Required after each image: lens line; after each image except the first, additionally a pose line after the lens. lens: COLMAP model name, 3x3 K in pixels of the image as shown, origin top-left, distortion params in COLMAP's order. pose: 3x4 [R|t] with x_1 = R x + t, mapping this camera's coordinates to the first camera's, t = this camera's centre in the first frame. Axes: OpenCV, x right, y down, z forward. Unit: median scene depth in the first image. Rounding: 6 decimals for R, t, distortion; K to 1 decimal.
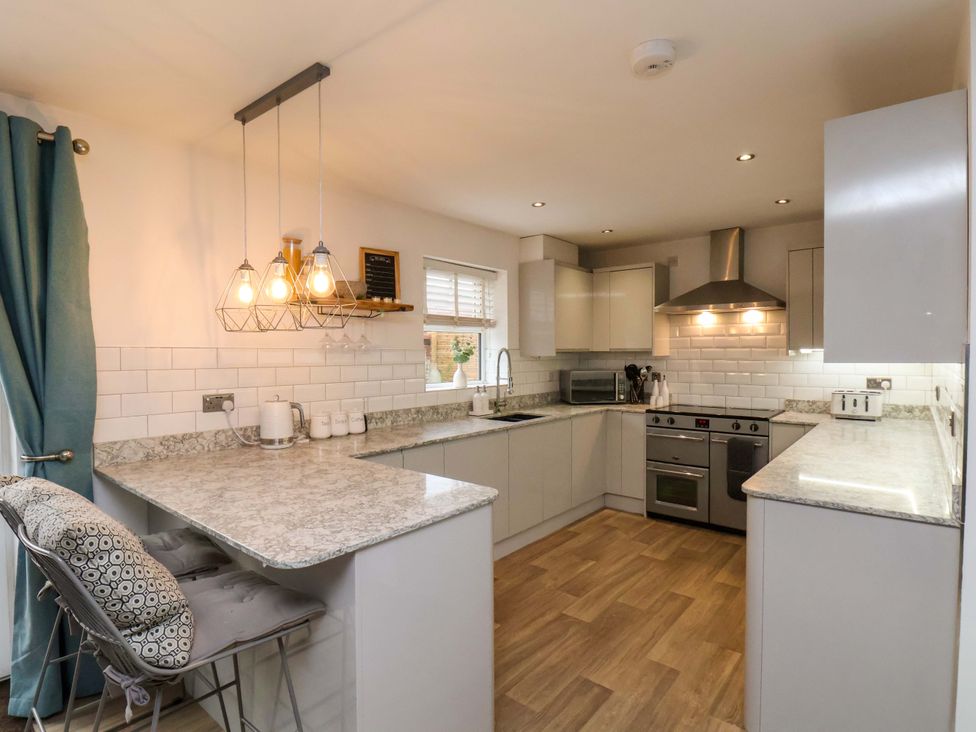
lens RADIAL K [[510.7, 0, 488.8], [0, 510.7, 367.7], [0, 0, 1]] dist [0.008978, -0.018938]
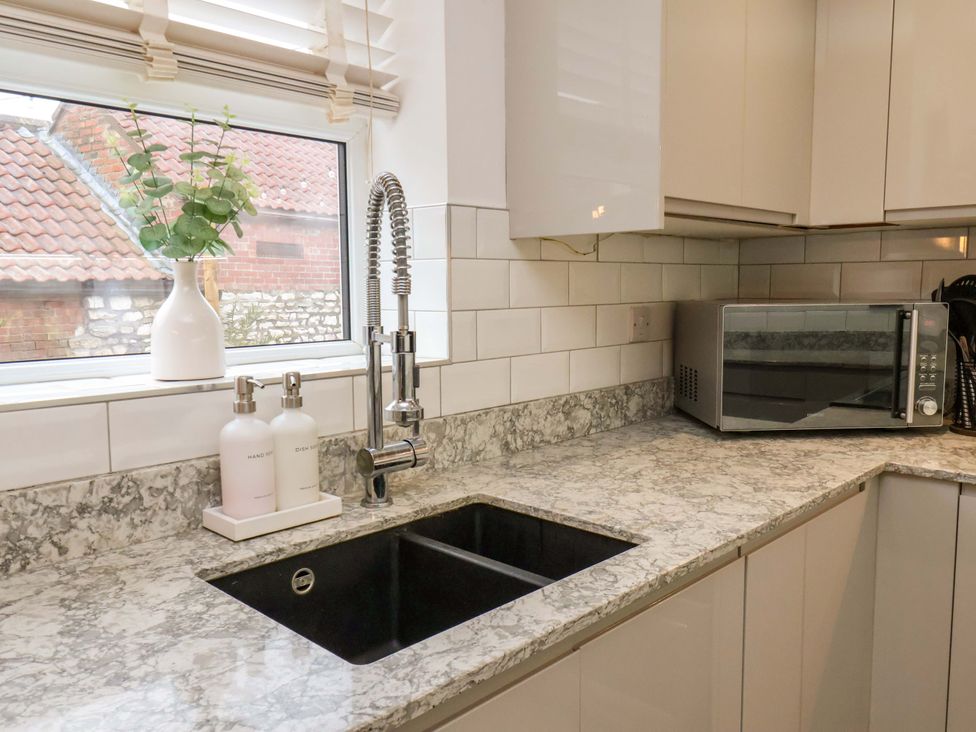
lens RADIAL K [[774.8, 0, 490.2], [0, 774.8, 373.1], [0, 0, 1]] dist [0.017219, 0.000161]
pose [[0.997279, 0.005276, -0.073530, 0.090827], [0.000929, 0.996457, 0.084094, 0.010350], [0.073713, -0.083934, 0.993741, 0.730429]]
